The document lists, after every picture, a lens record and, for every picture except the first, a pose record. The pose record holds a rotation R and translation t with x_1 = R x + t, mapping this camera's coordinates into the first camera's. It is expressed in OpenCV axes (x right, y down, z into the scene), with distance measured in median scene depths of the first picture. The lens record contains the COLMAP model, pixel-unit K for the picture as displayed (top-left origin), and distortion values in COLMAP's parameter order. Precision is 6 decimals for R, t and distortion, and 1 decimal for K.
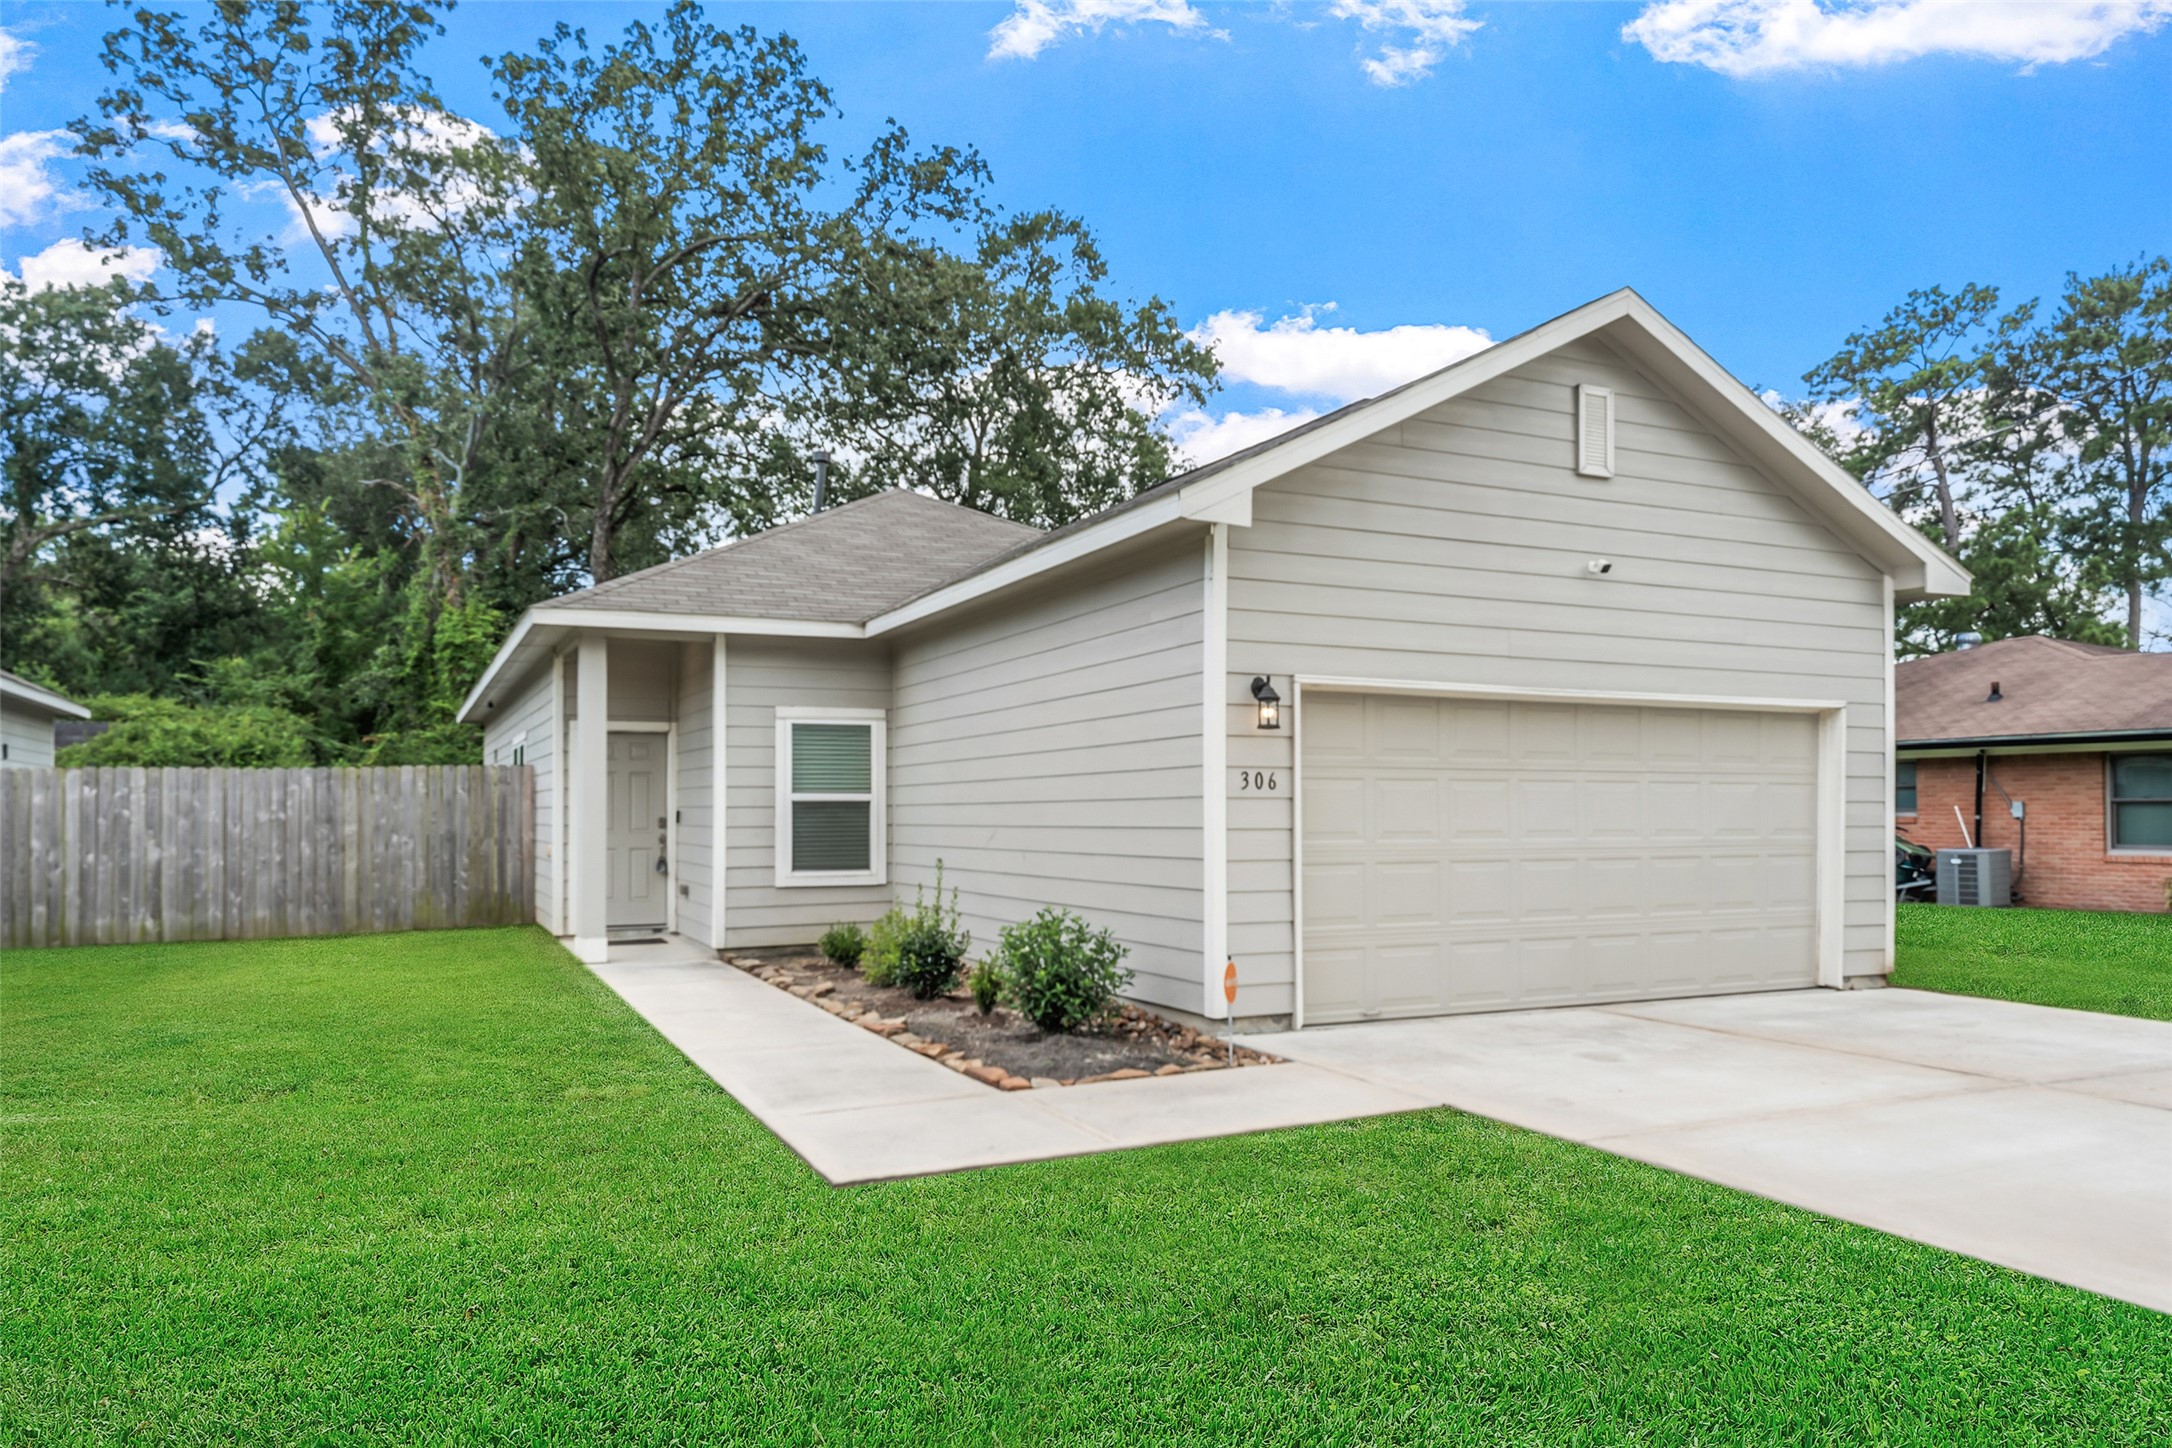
lens RADIAL K [[1444.4, 0, 1087.4], [0, 1444.4, 775.4], [0, 0, 1]] dist [0.003411, -0.000001]
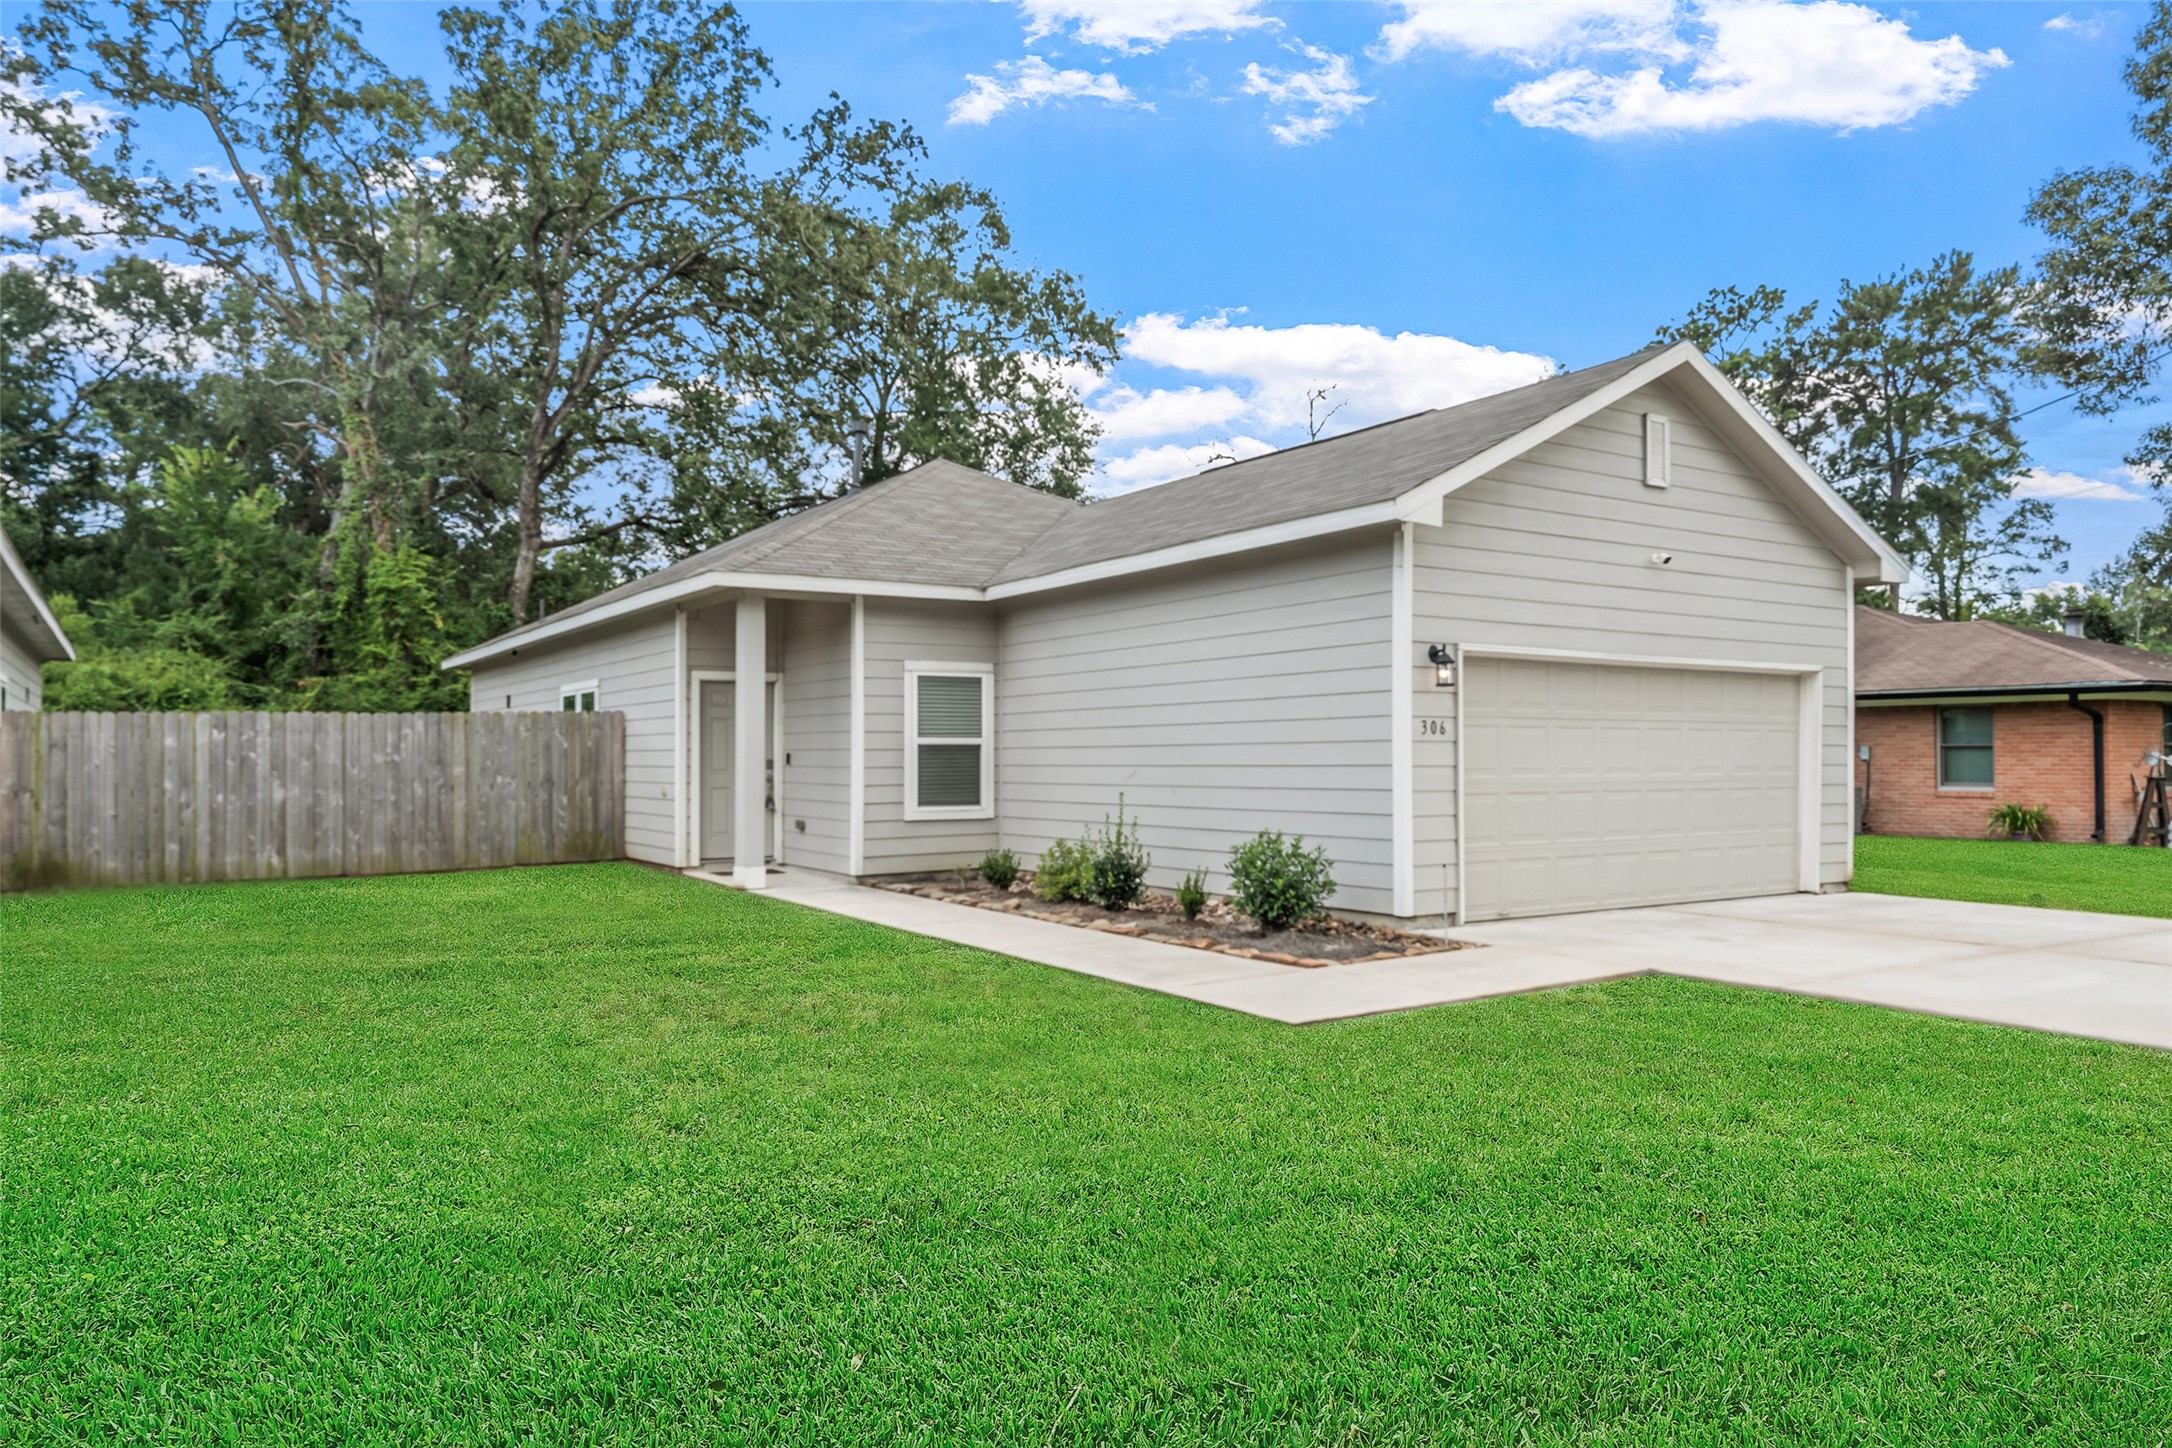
lens RADIAL K [[1432.1, 0, 1086.0], [0, 1432.1, 724.0], [0, 0, 1]] dist [0.002927, -0.001592]
pose [[0.991047, 0.002950, 0.133480, -0.090548], [-0.003160, 0.999994, 0.001363, -0.000010], [-0.133475, -0.001772, 0.991051, -0.050496]]
